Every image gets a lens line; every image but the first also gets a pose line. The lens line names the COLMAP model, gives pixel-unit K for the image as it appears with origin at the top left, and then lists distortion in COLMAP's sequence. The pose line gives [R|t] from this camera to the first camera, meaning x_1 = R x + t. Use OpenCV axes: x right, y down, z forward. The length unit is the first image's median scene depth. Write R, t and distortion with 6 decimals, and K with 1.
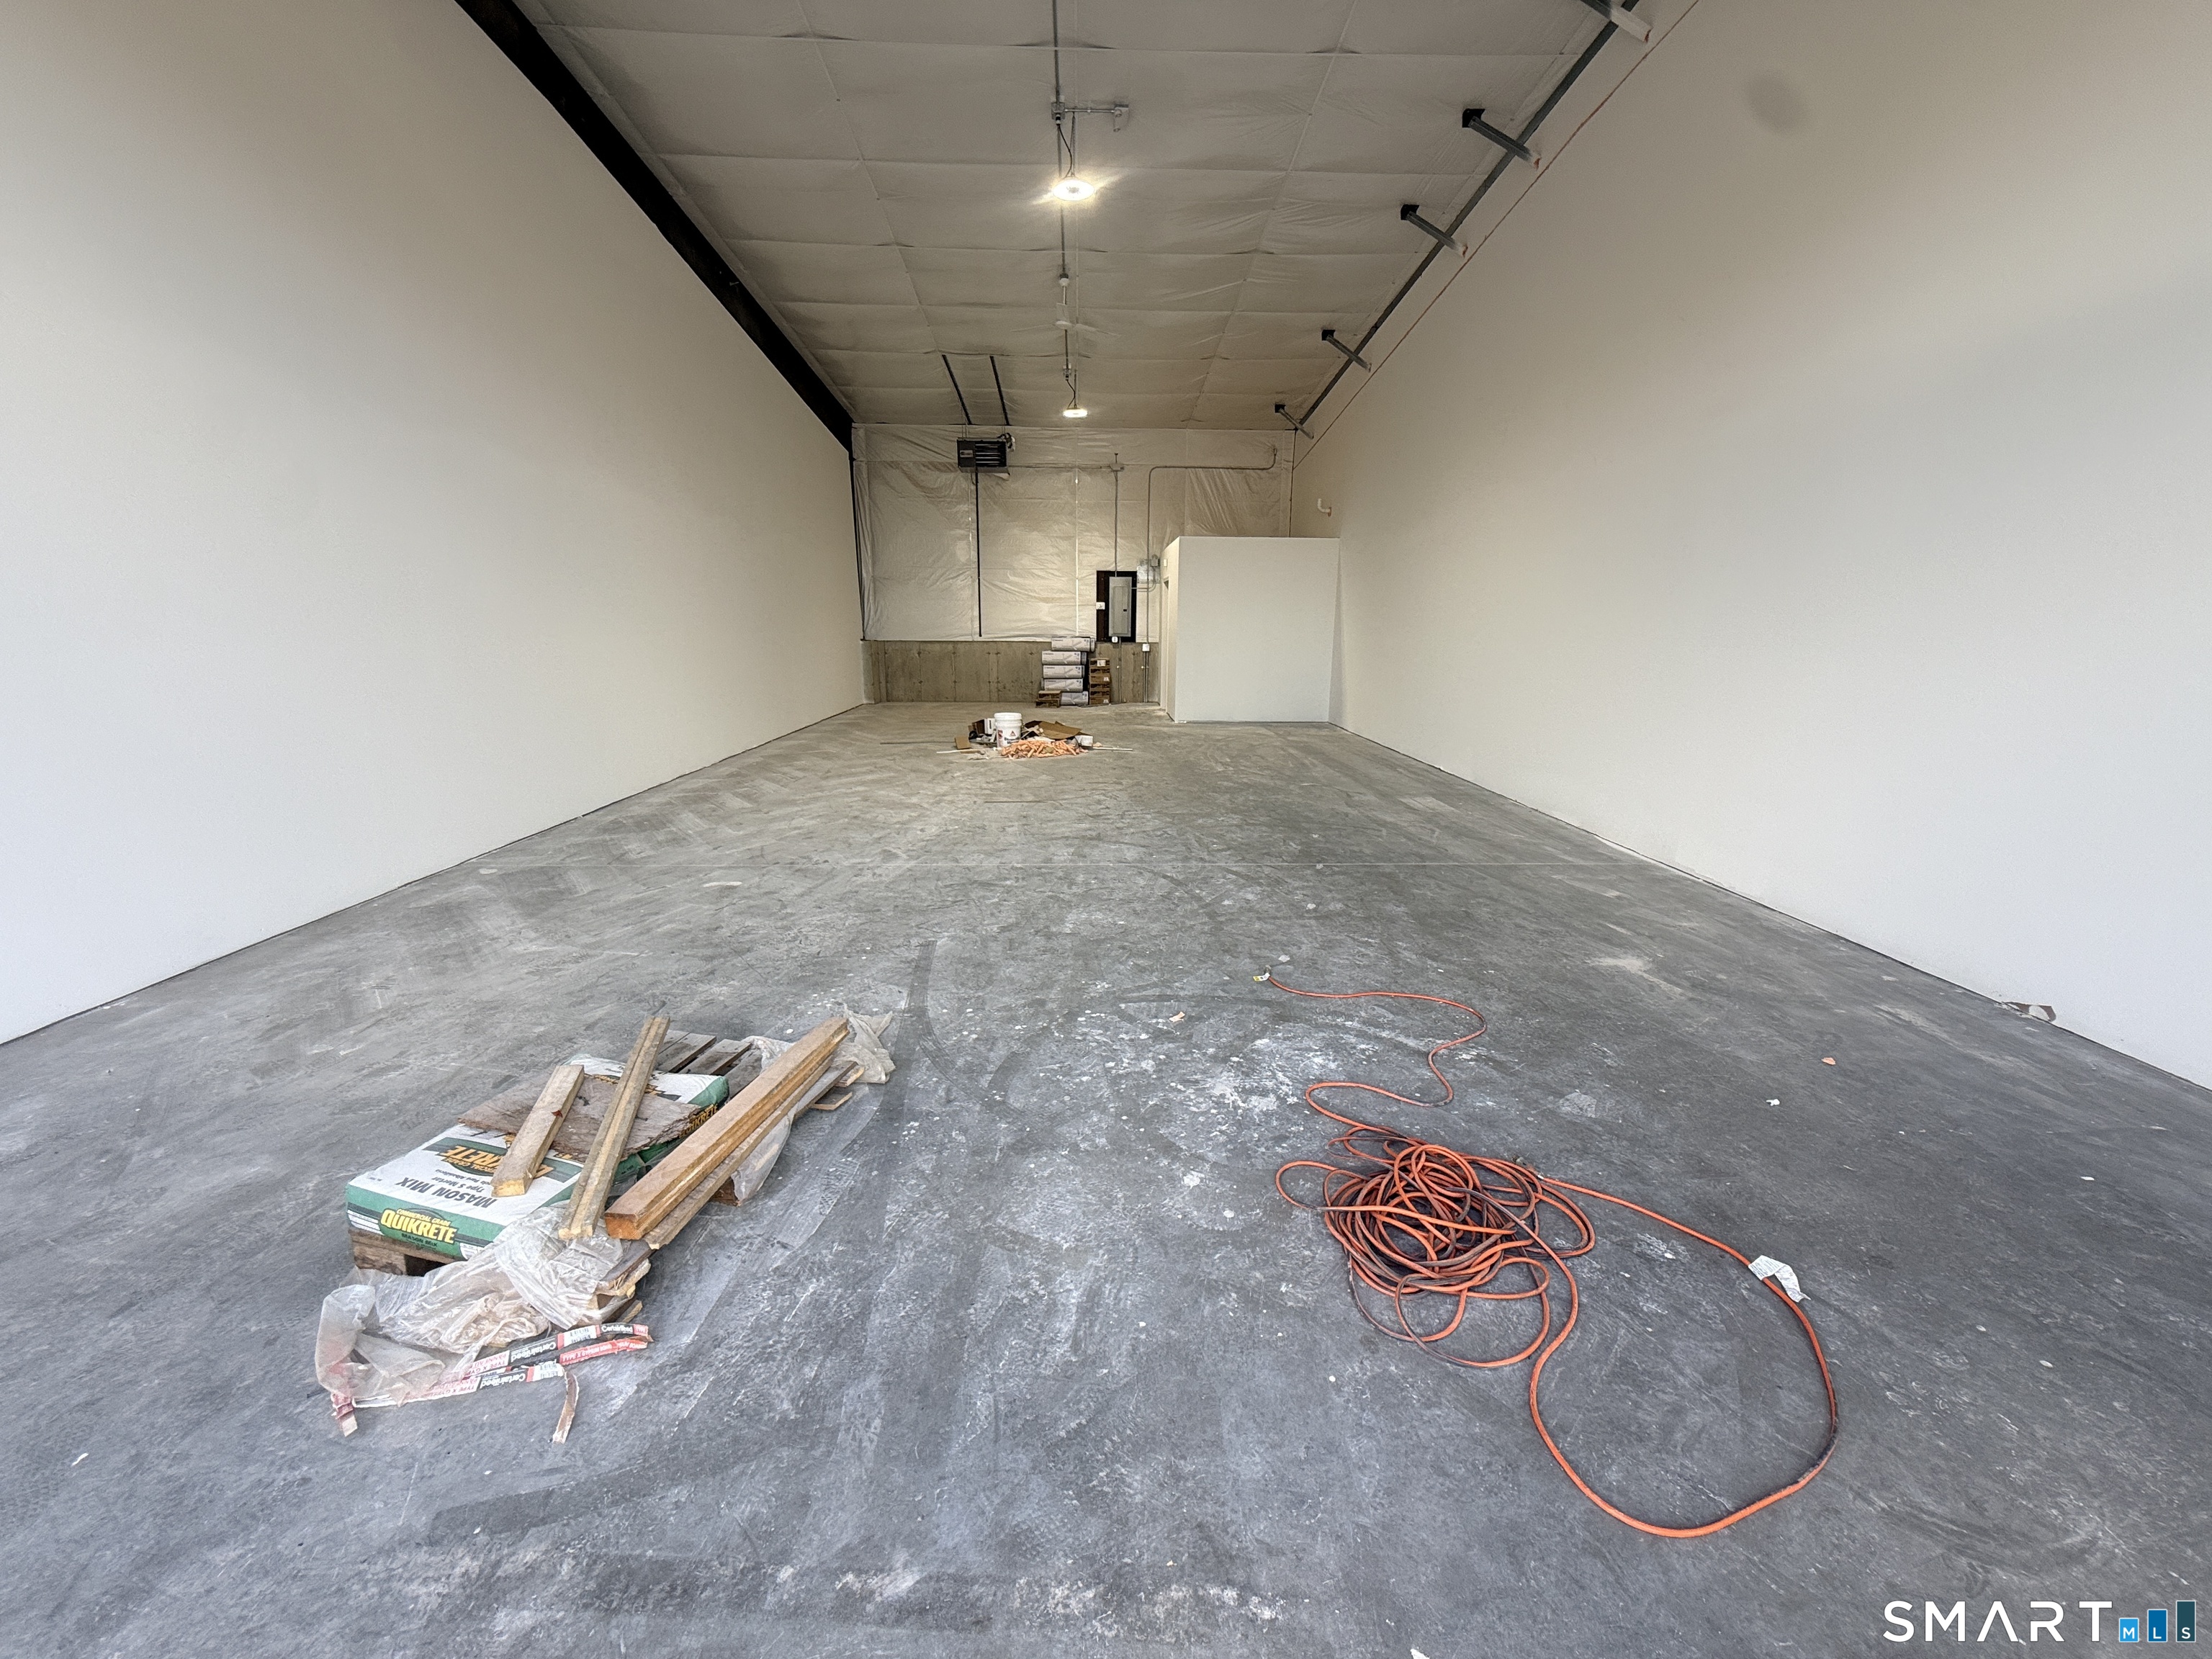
lens RADIAL K [[884.6, 0, 1099.2], [0, 884.6, 831.1], [0, 0, 1]] dist [-0.000292, -0.000150]
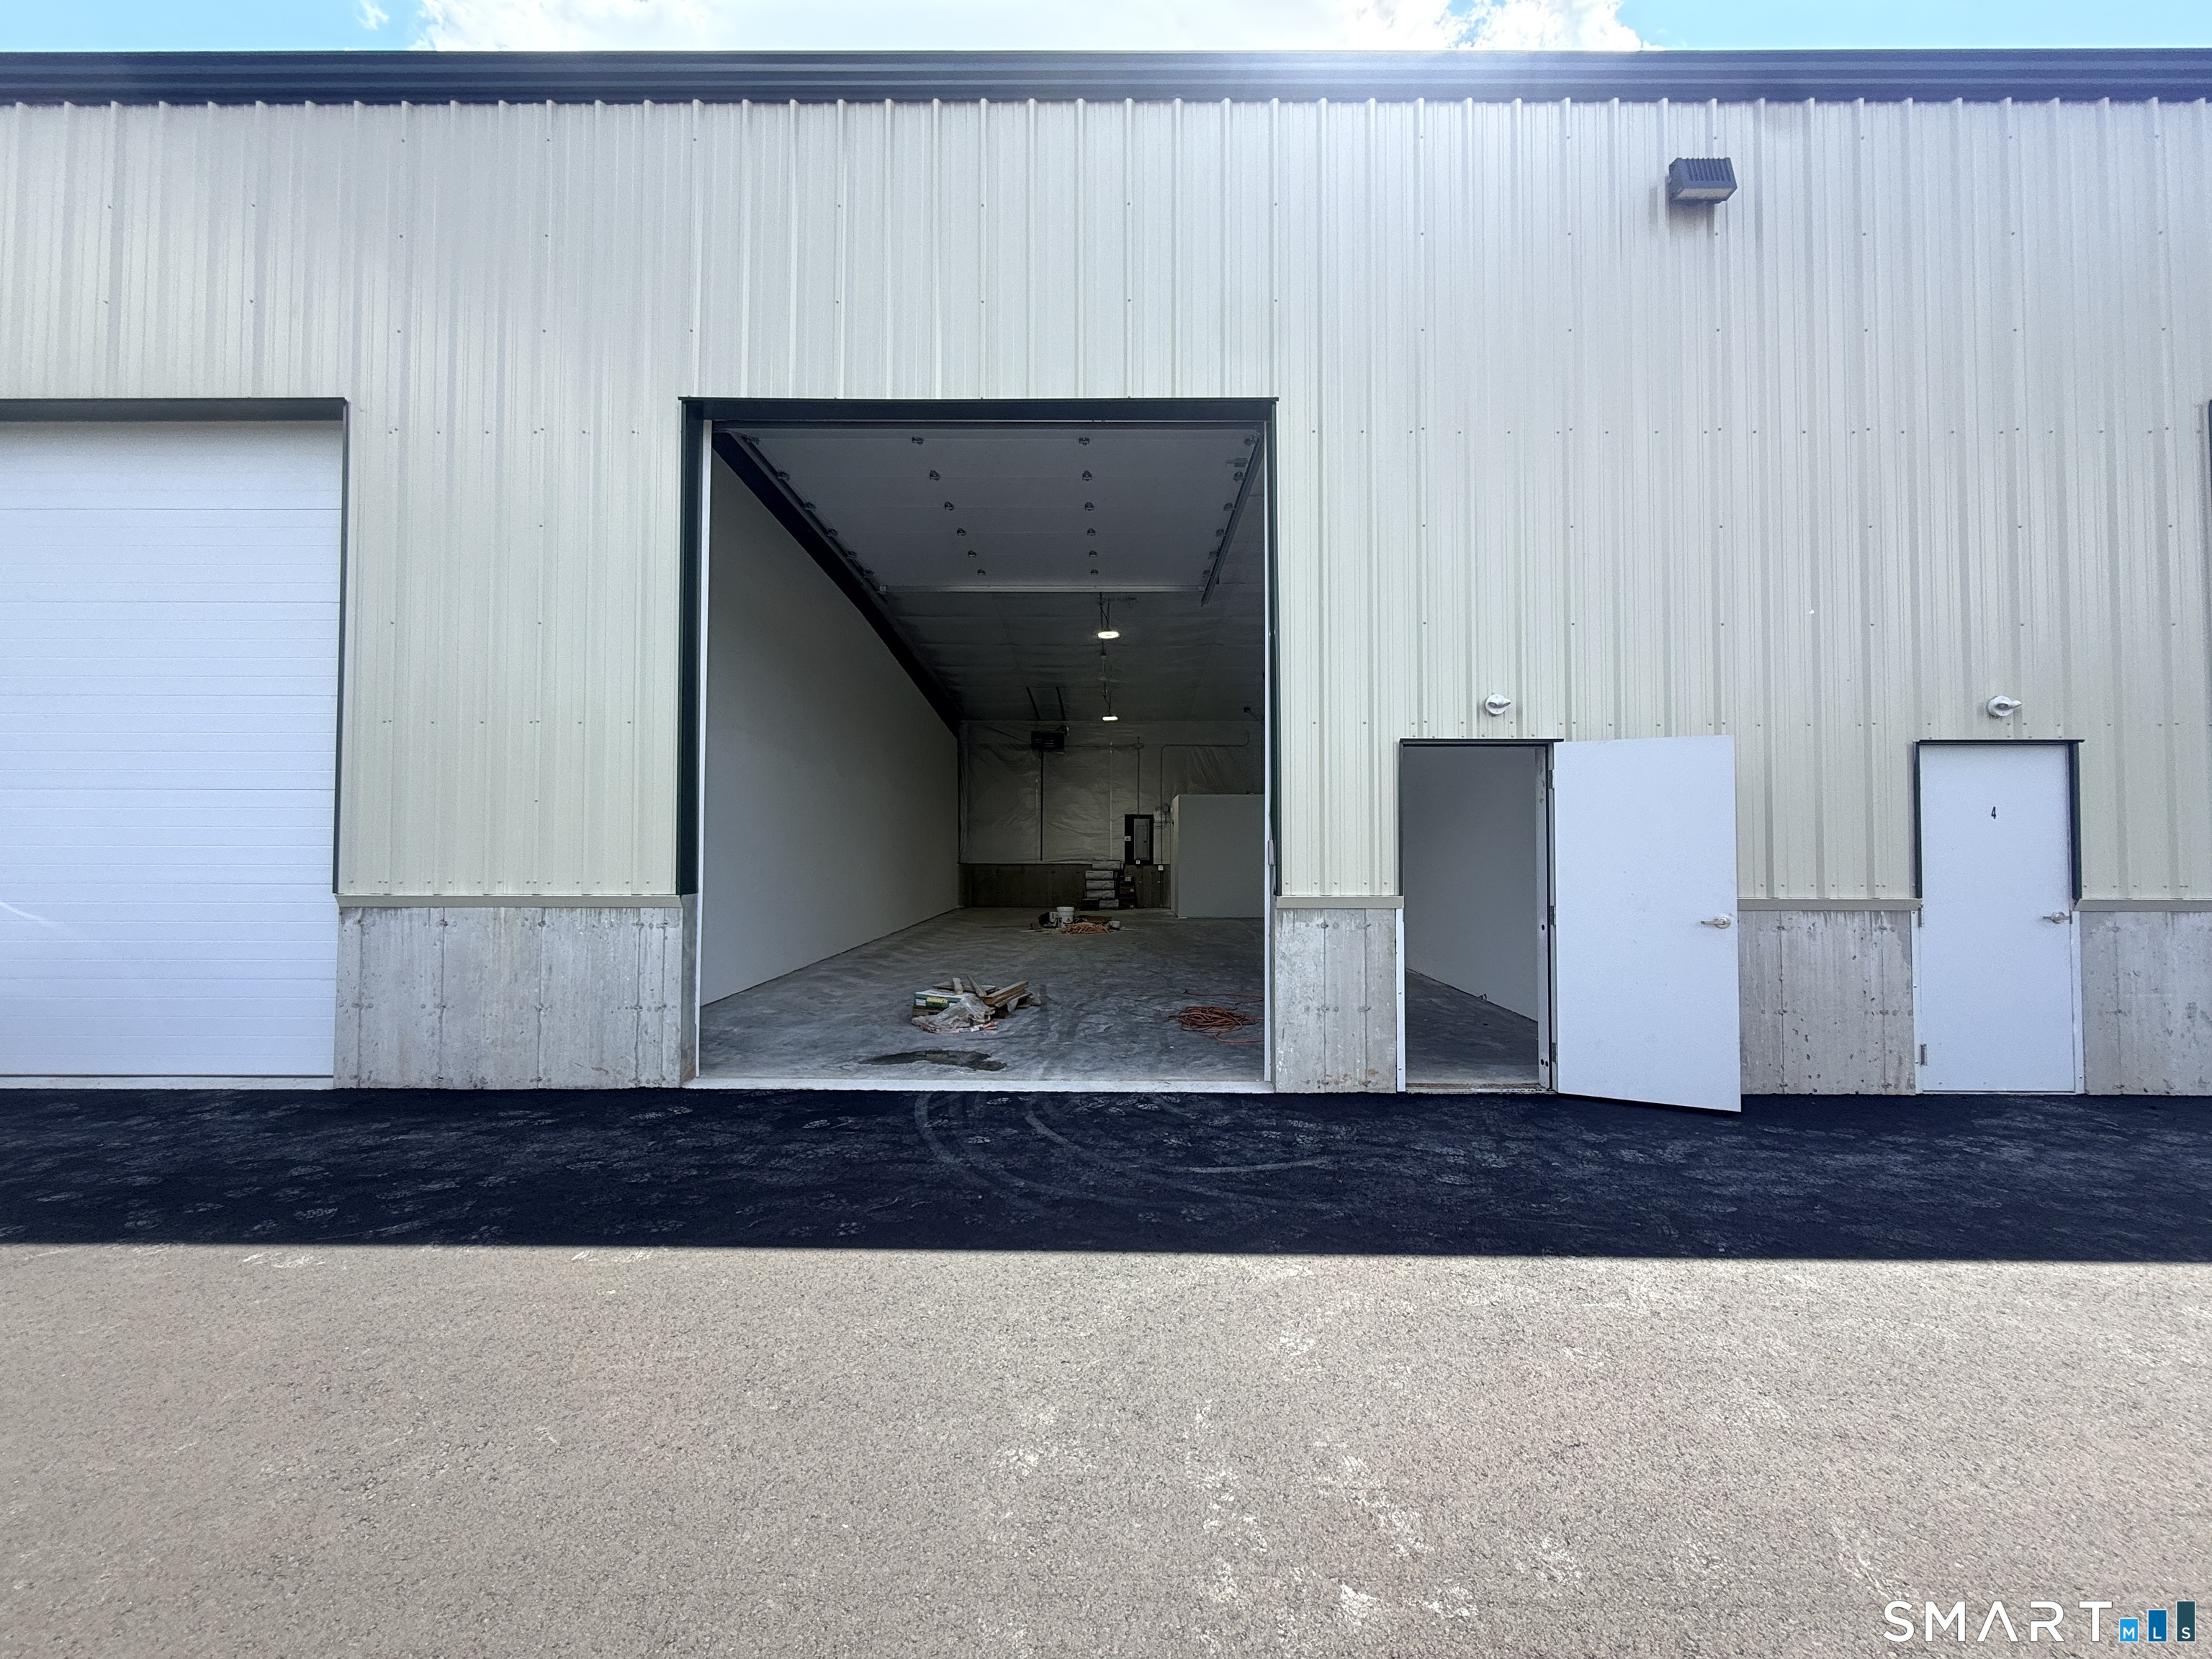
lens RADIAL K [[884.6, 0, 1102.2], [0, 884.6, 823.6], [0, 0, 1]] dist [-0.000292, -0.000150]
pose [[0.999290, -0.004195, -0.037445, 0.014191], [-0.005659, 0.965799, -0.259229, 0.088544], [0.037252, 0.259257, 0.965090, -0.373154]]
